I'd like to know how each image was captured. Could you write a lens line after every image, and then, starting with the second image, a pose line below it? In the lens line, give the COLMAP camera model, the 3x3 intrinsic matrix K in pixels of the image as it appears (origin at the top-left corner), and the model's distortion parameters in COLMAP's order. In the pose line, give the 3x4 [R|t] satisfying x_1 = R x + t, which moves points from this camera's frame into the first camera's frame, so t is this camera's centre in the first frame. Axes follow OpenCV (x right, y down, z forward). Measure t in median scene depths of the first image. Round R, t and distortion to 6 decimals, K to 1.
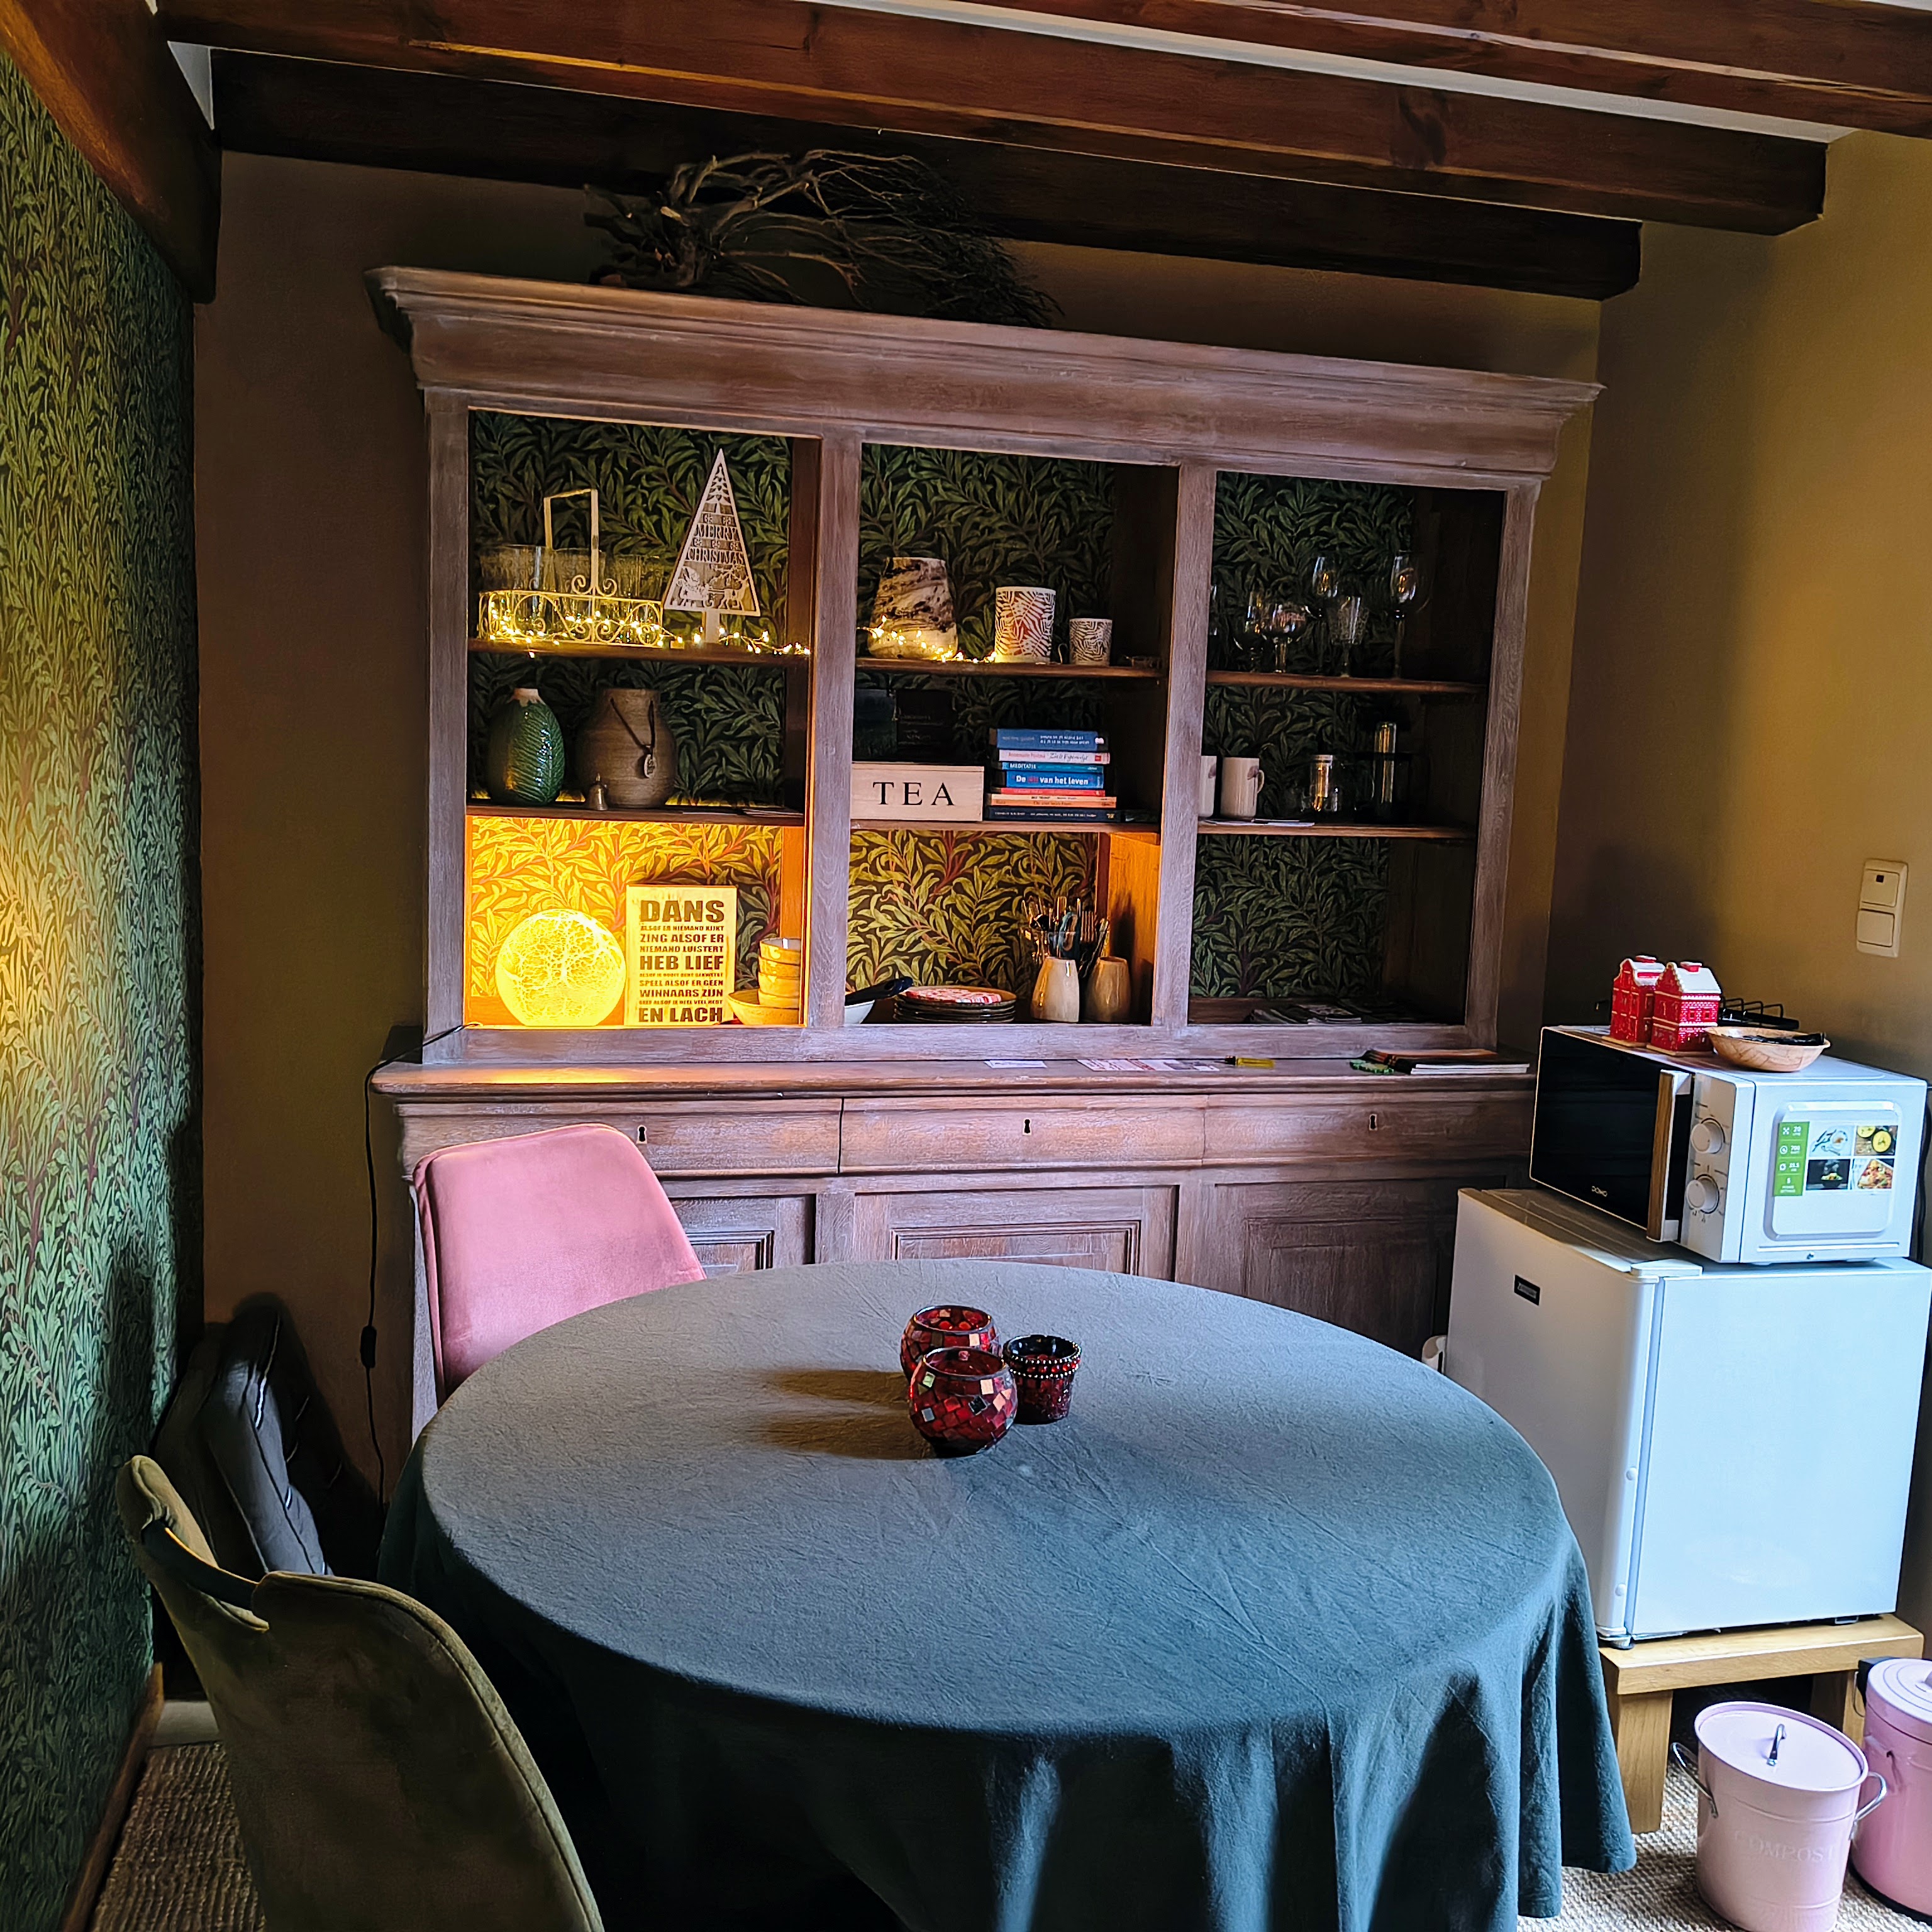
lens RADIAL K [[1792.8, 0, 964.4], [0, 1792.8, 938.4], [0, 0, 1]] dist [0.030511, 0.000000]
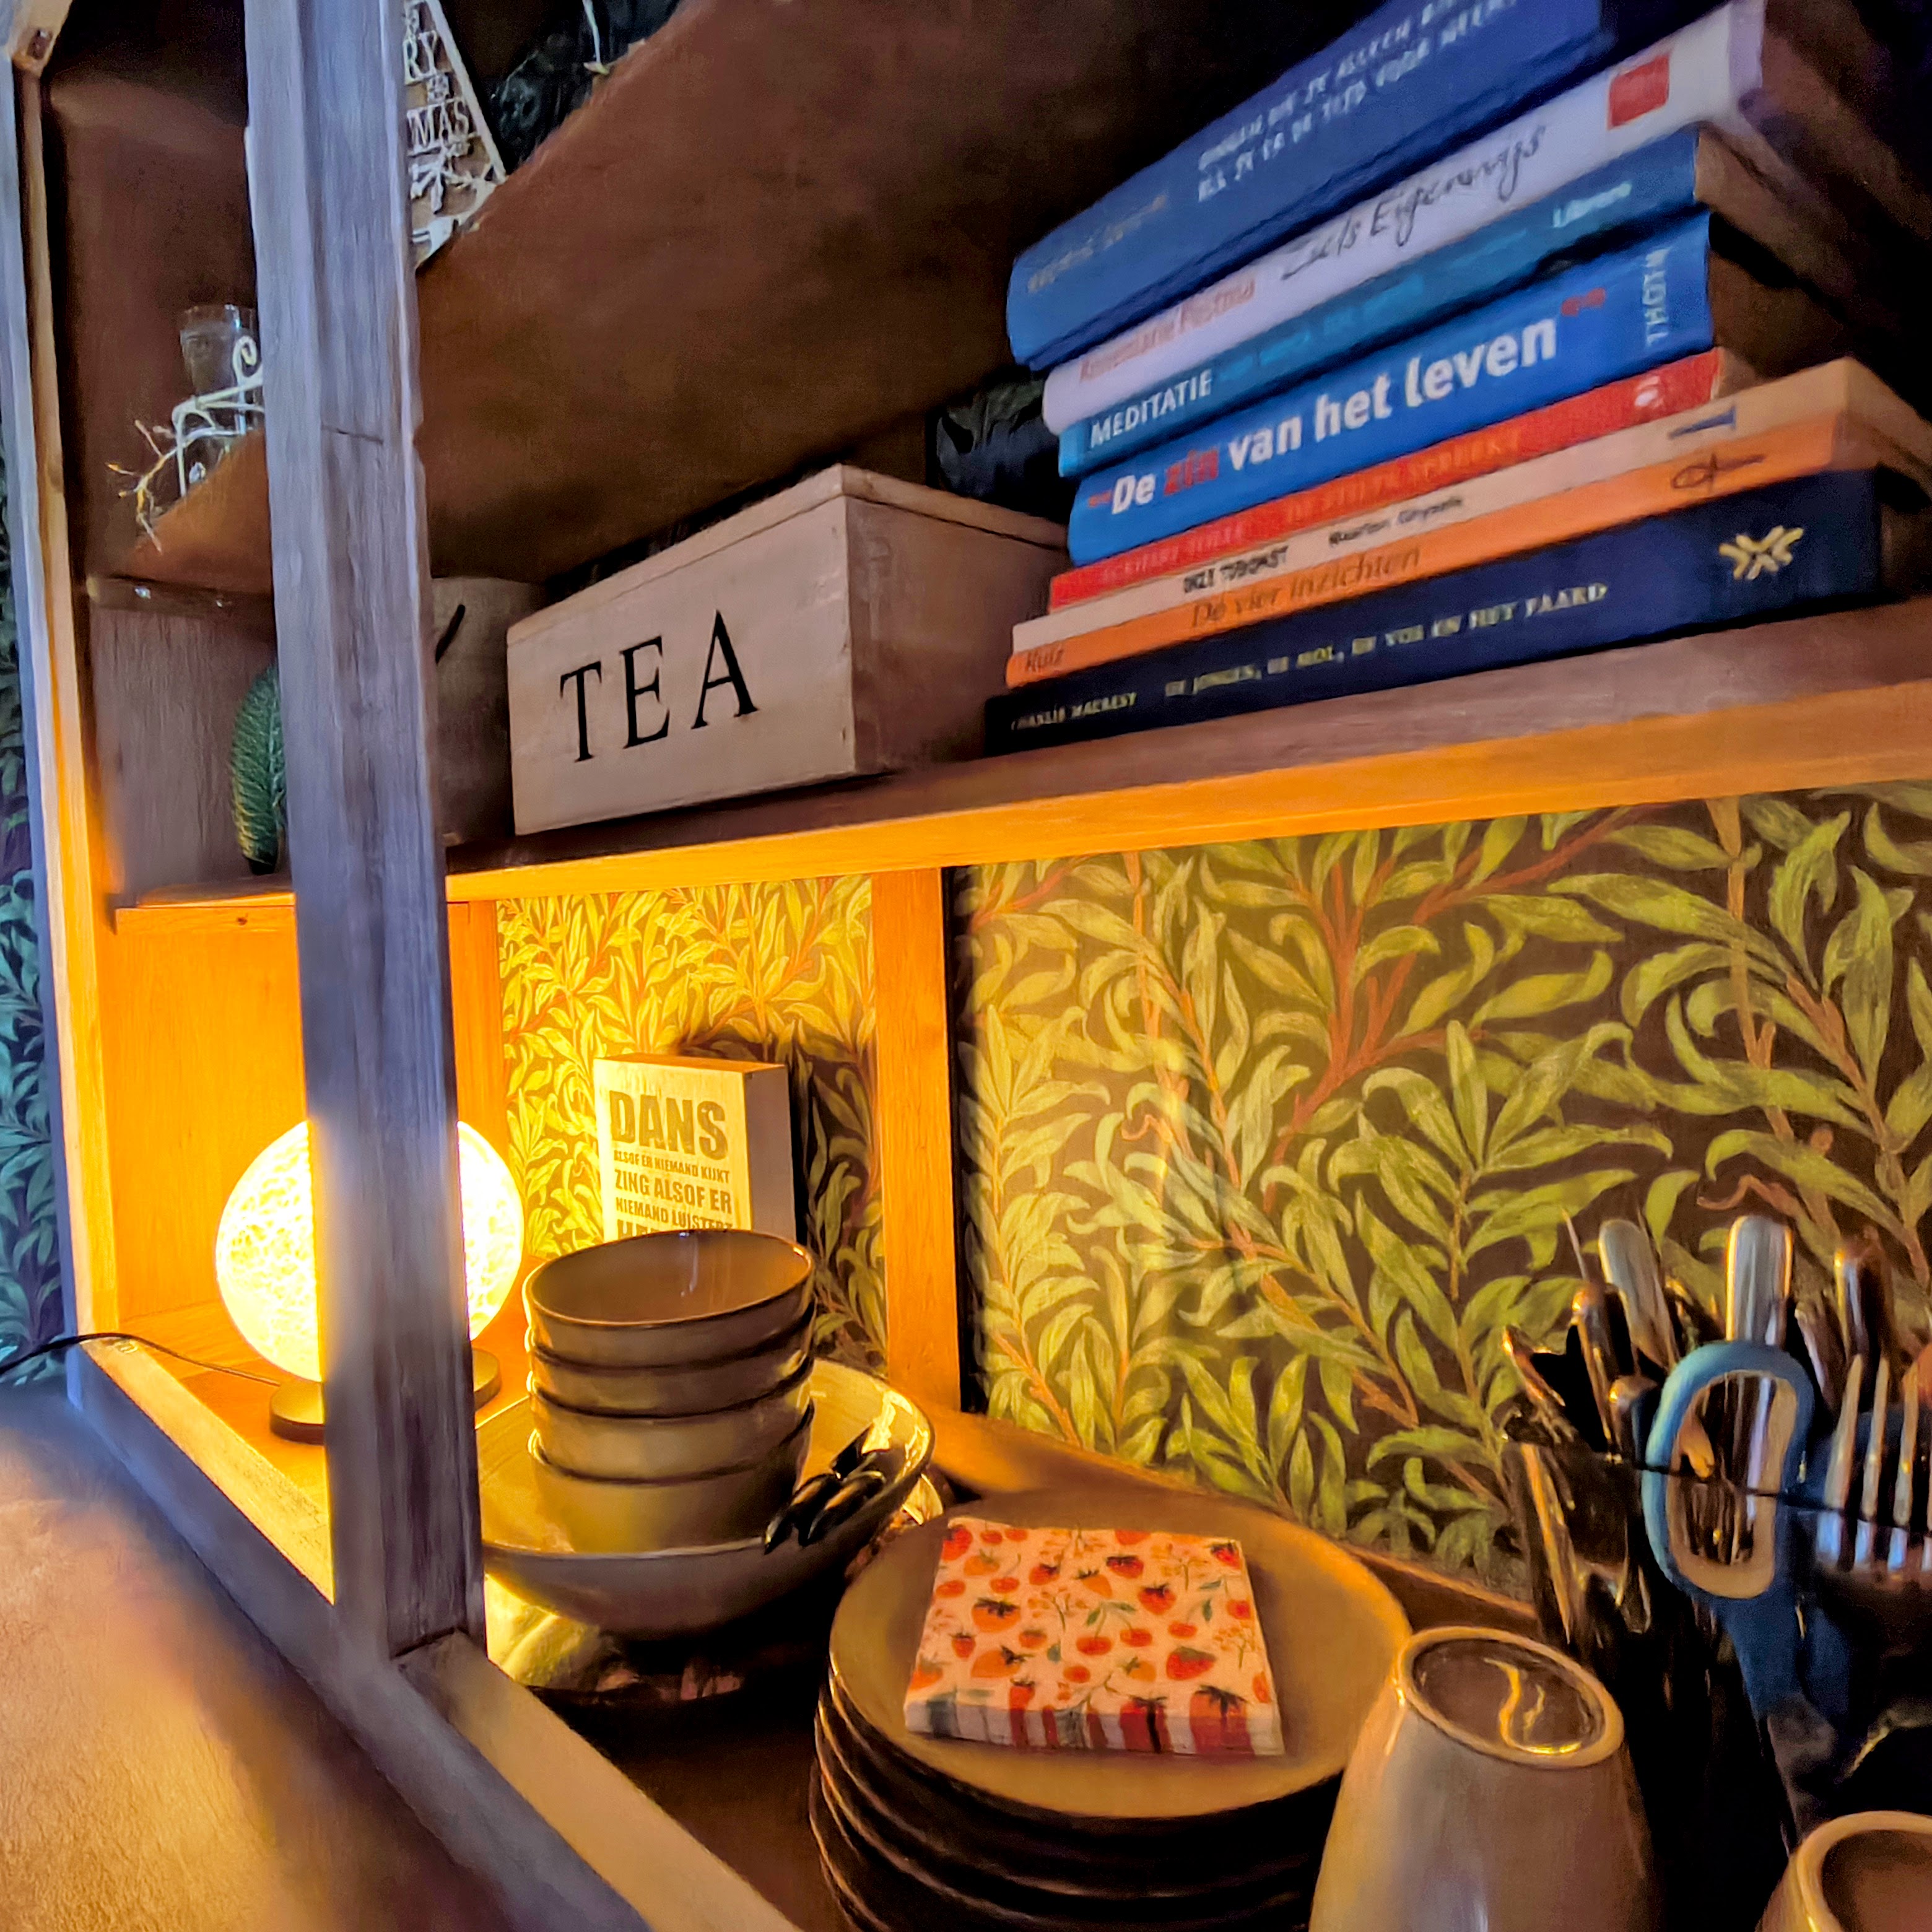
lens RADIAL K [[1217.1, 0, 984.4], [0, 1217.1, 974.3], [0, 0, 1]] dist [0.013179, 0.003151]
pose [[0.522582, -0.018411, -0.852390, 0.115332], [-0.039266, 0.998186, -0.045633, -0.039018], [0.851685, 0.057317, 0.520911, 0.914862]]
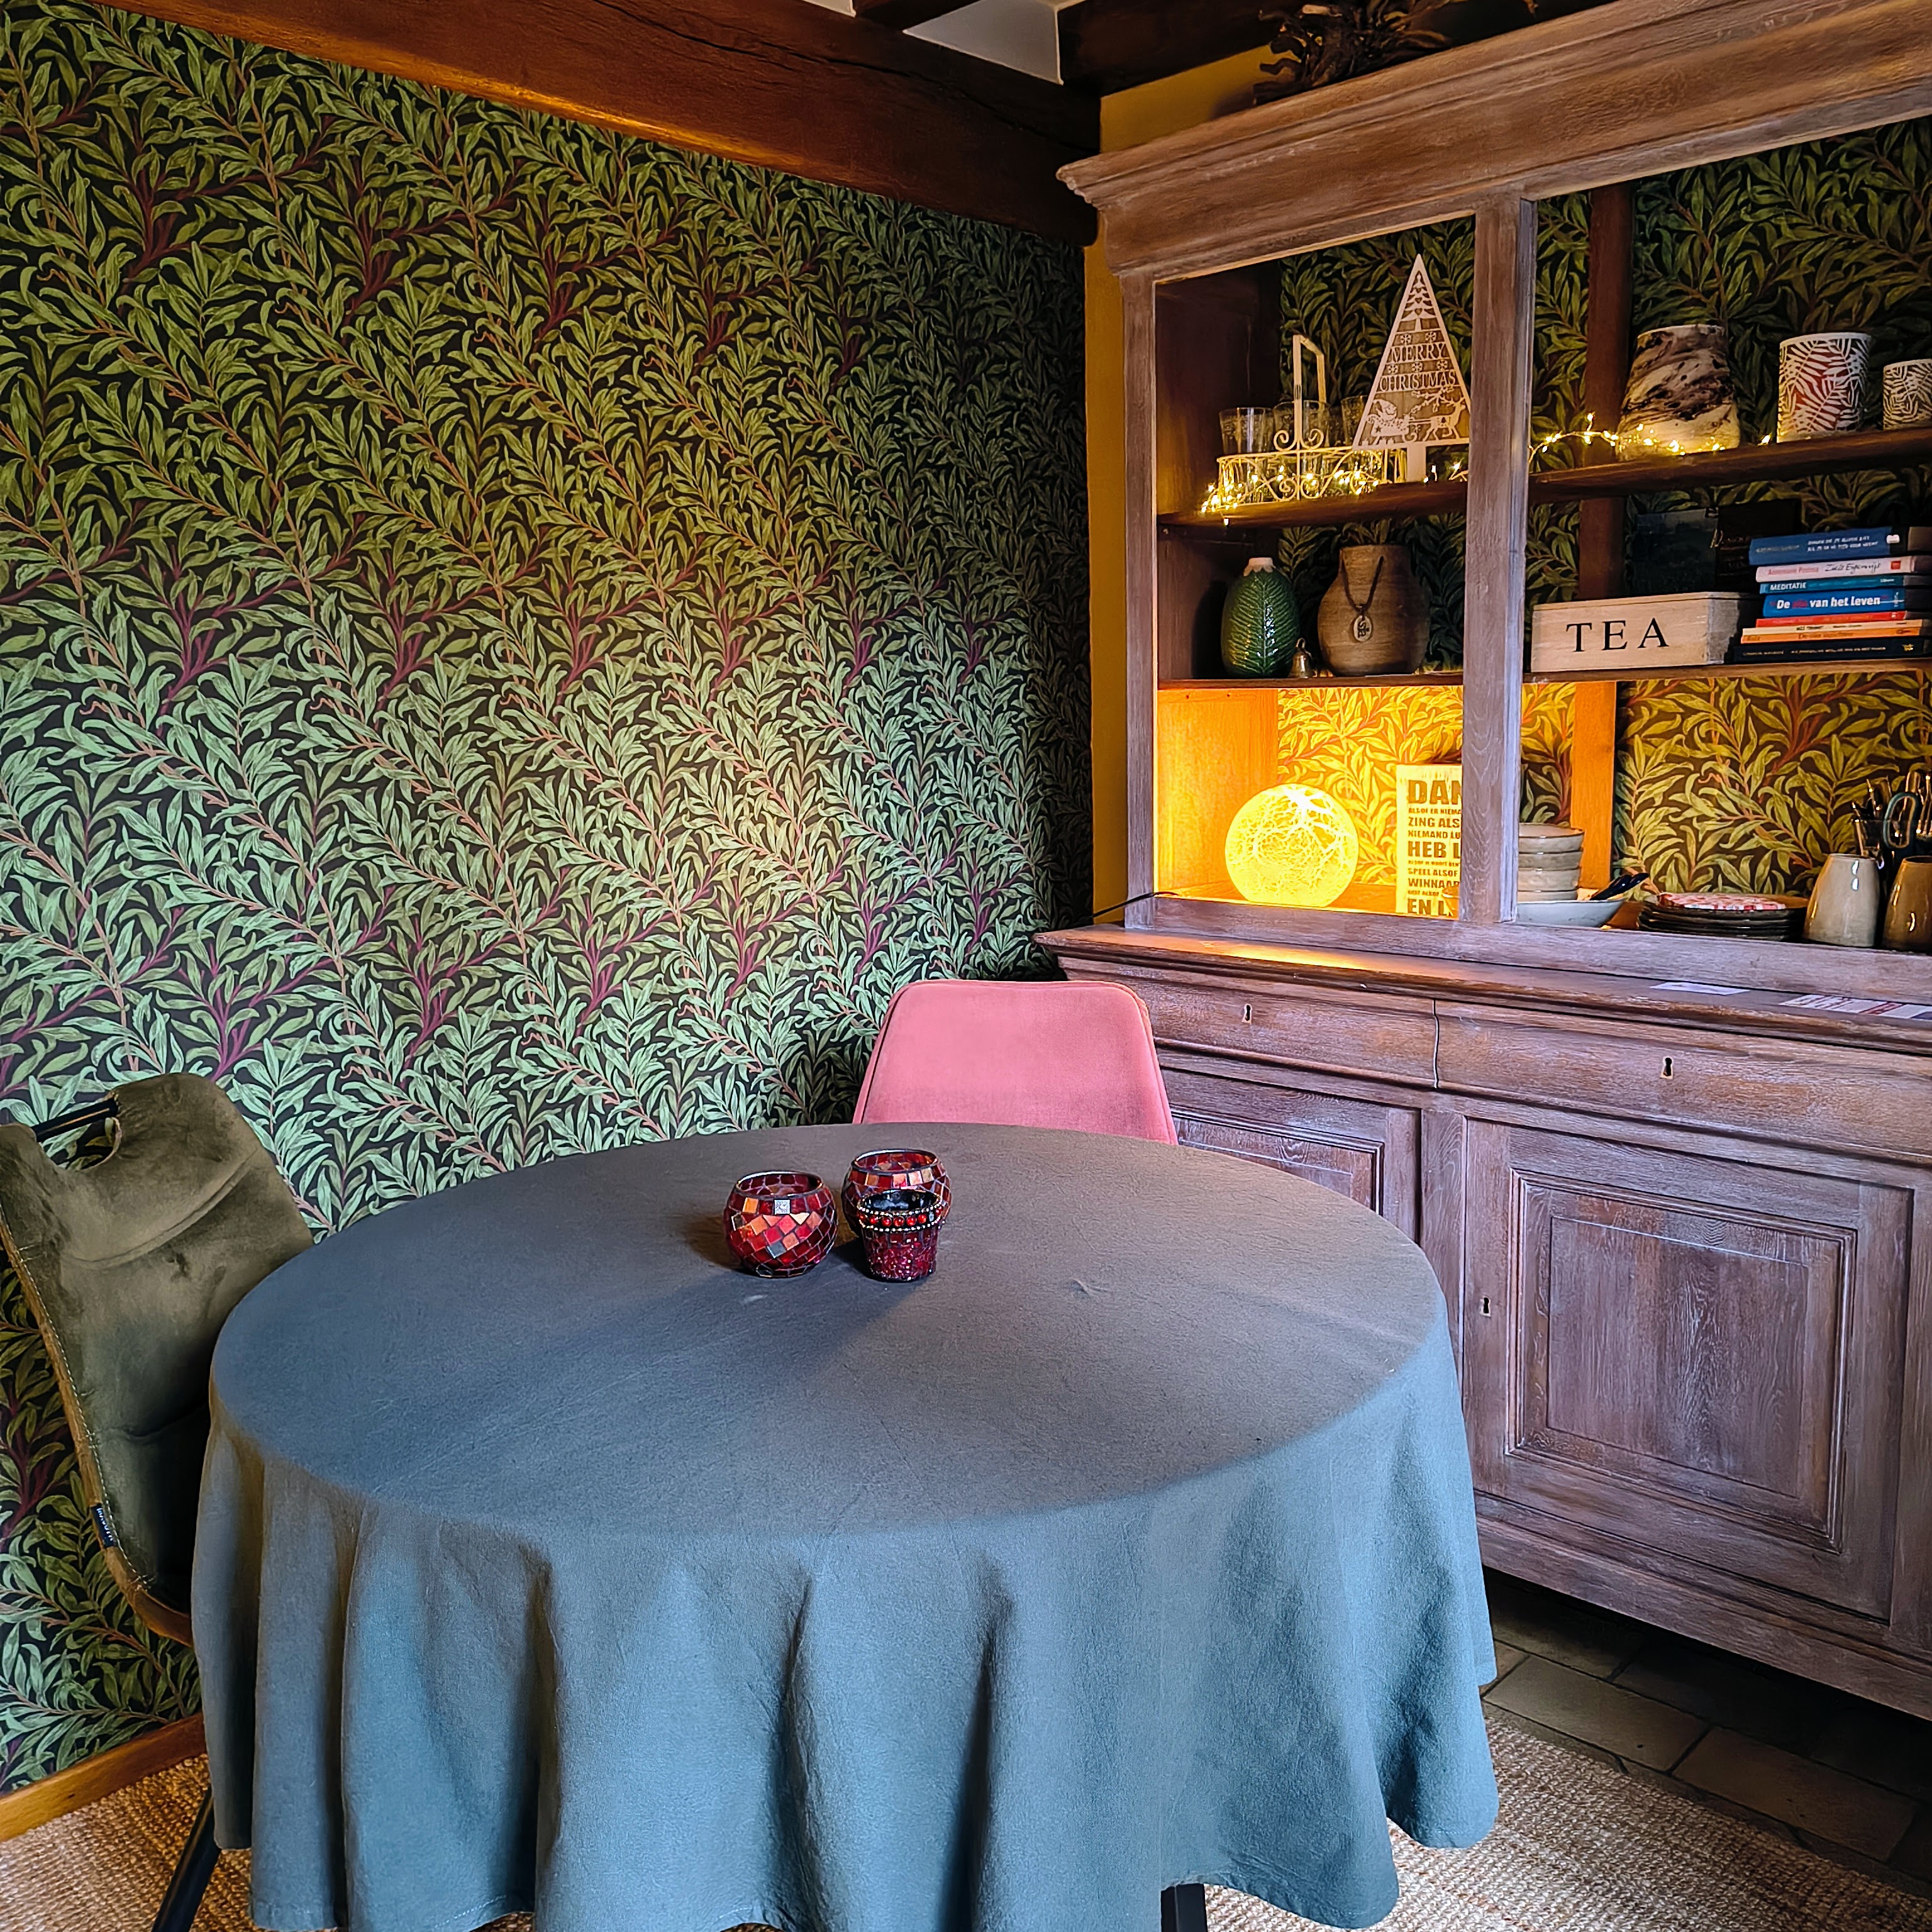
lens RADIAL K [[1792.8, 0, 964.5], [0, 1792.8, 968.3], [0, 0, 1]] dist [0.030511, 0.000000]
pose [[0.516840, 0.078332, -0.852491, 0.487601], [-0.055293, 0.996780, 0.058068, 0.033595], [0.854295, 0.017125, 0.519507, 0.329348]]
